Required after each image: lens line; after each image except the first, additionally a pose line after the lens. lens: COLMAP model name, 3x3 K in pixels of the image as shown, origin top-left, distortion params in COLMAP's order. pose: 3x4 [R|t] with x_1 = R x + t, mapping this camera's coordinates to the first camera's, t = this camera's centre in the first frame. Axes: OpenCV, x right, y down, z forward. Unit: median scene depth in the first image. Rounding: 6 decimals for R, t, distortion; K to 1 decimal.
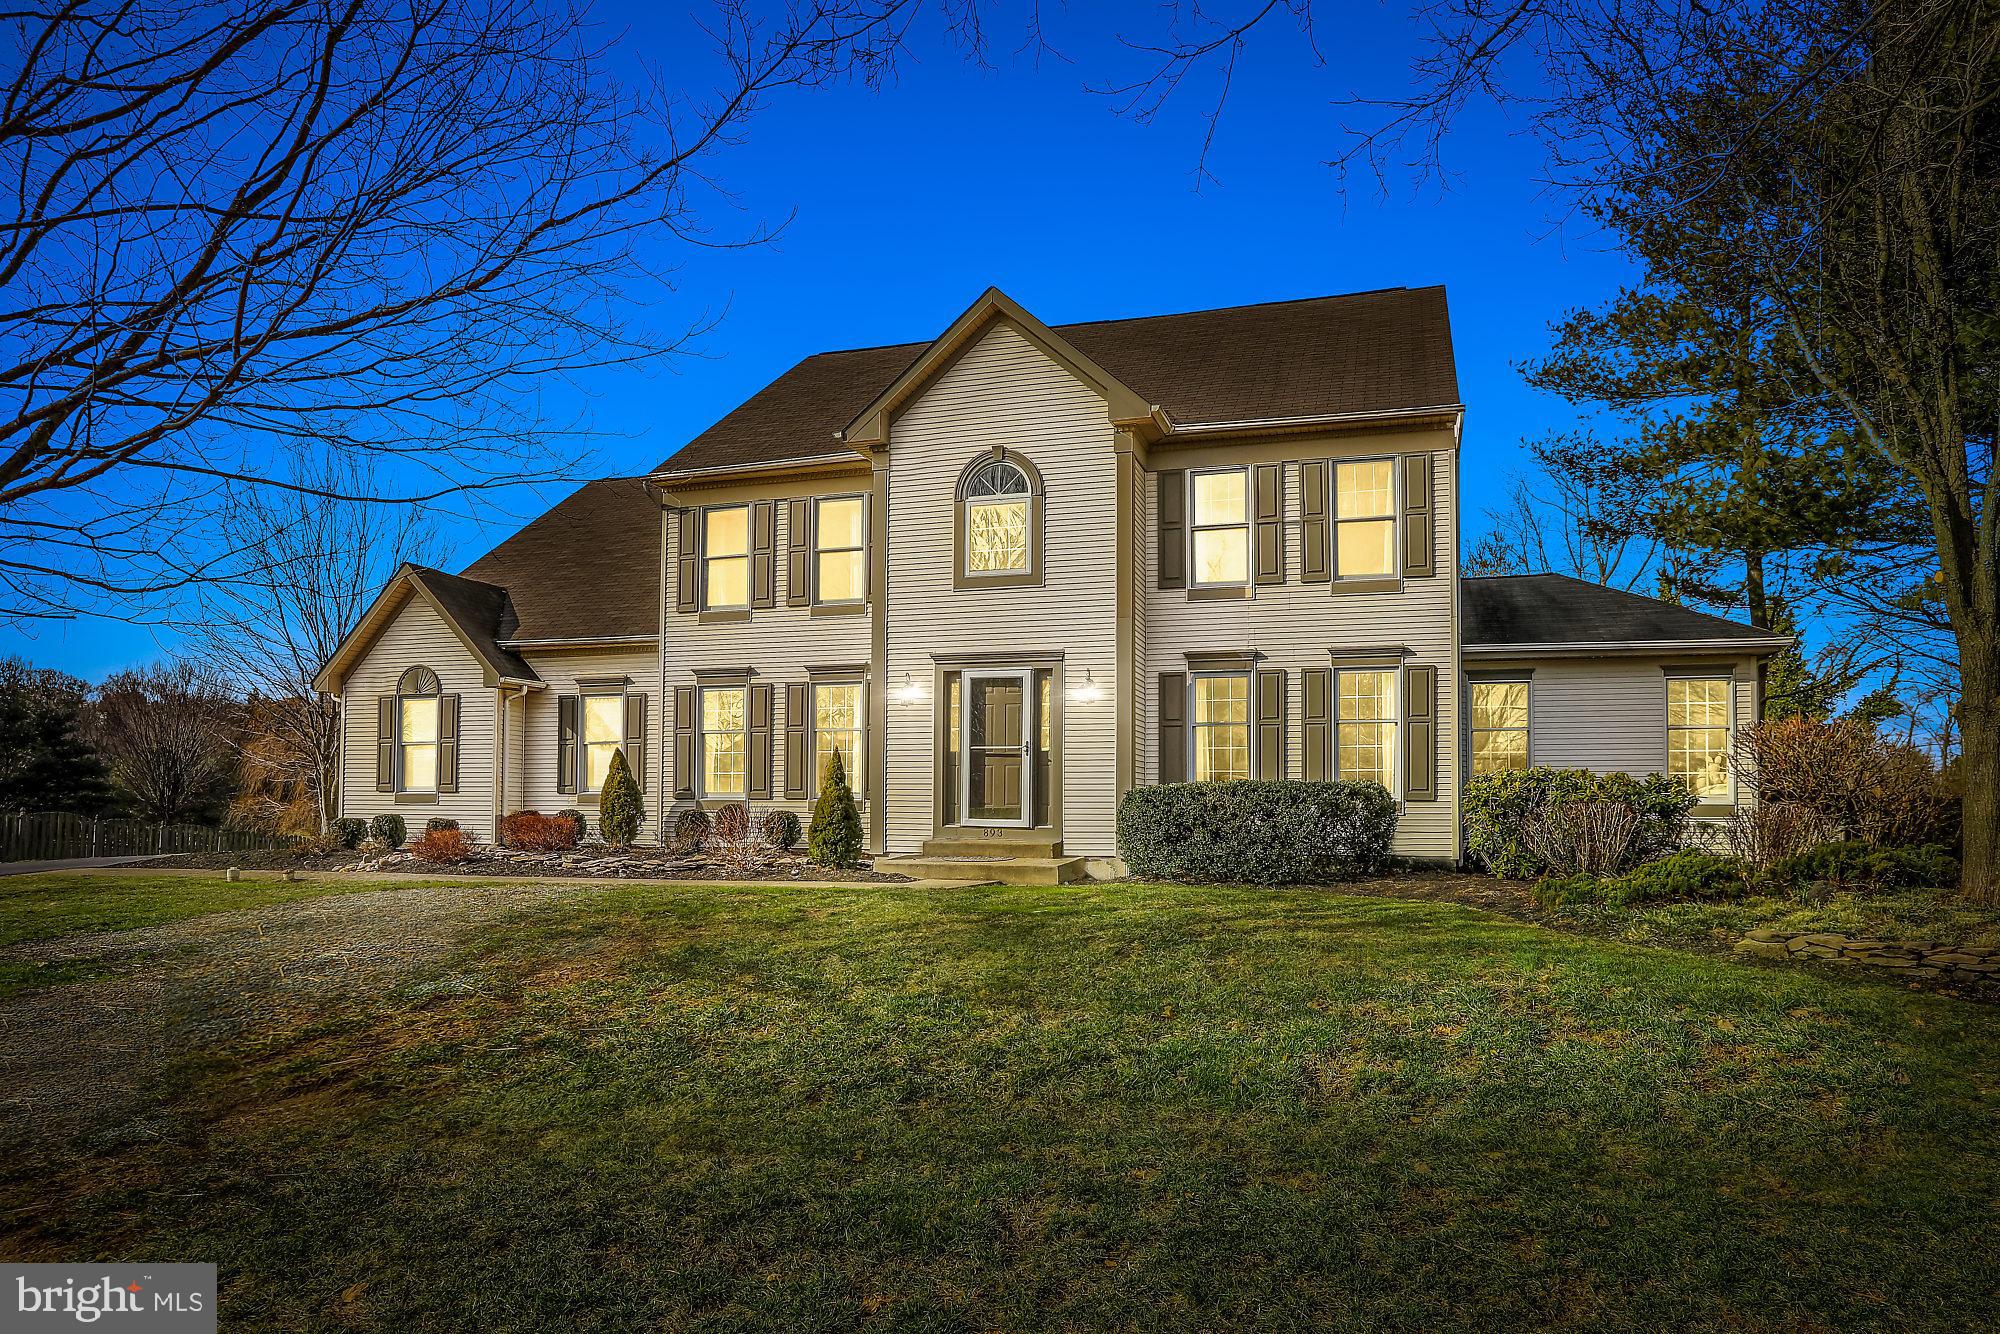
lens RADIAL K [[1064.3, 0, 1006.5], [0, 1064.3, 710.5], [0, 0, 1]] dist [-0.002779, 0.000057]
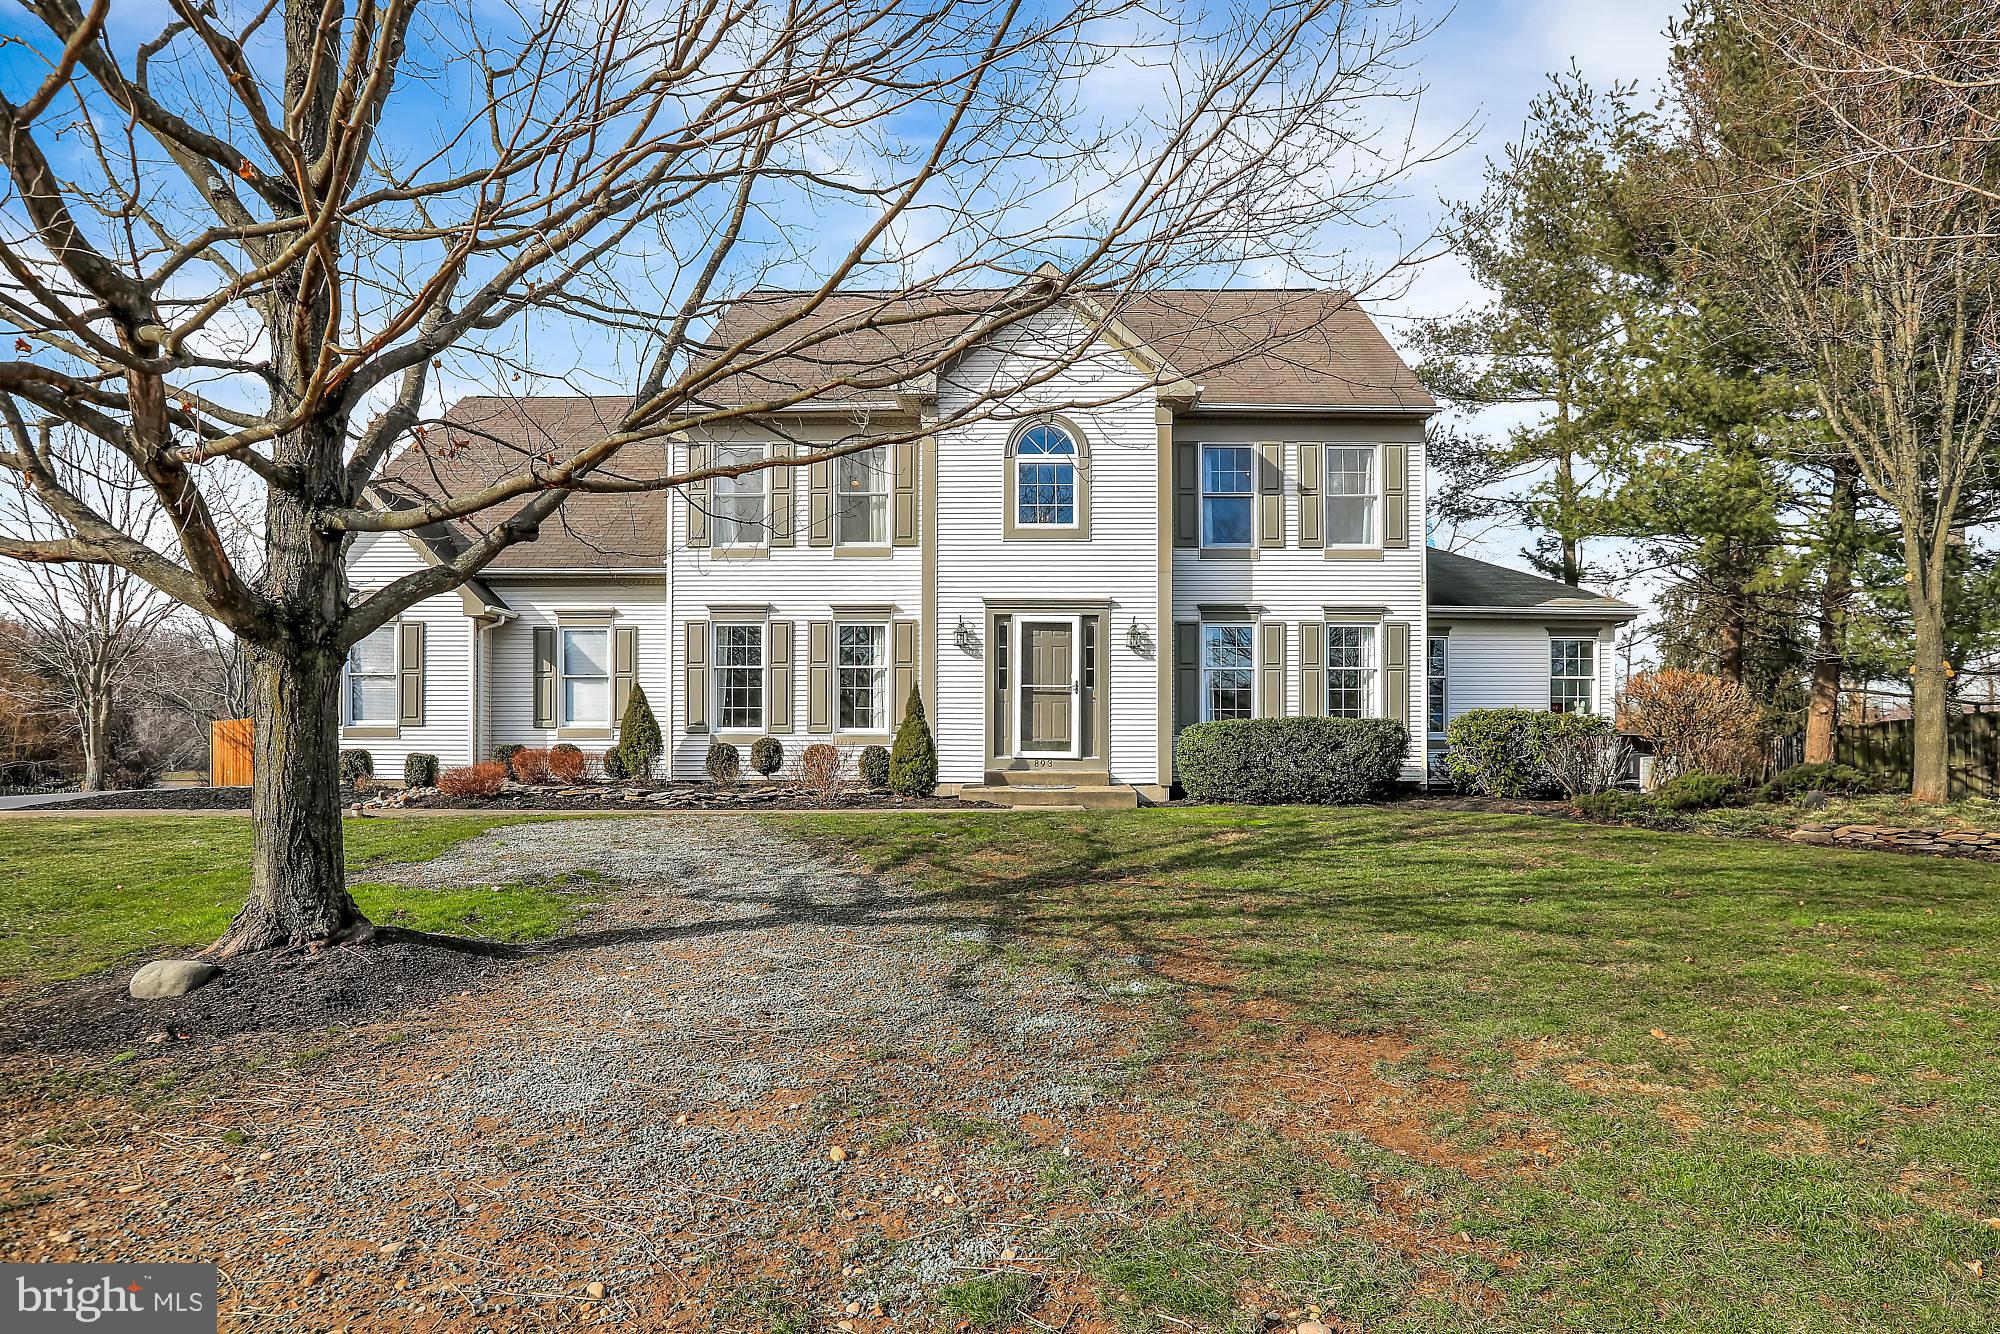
lens RADIAL K [[1056.6, 0, 1000.0], [0, 1056.6, 667.0], [0, 0, 1]] dist [-0.000302, -0.000341]
pose [[0.970210, 0.017775, 0.241614, -0.314677], [-0.021392, 0.999695, 0.012355, 0.002674], [-0.241321, -0.017155, 0.970294, -0.042866]]
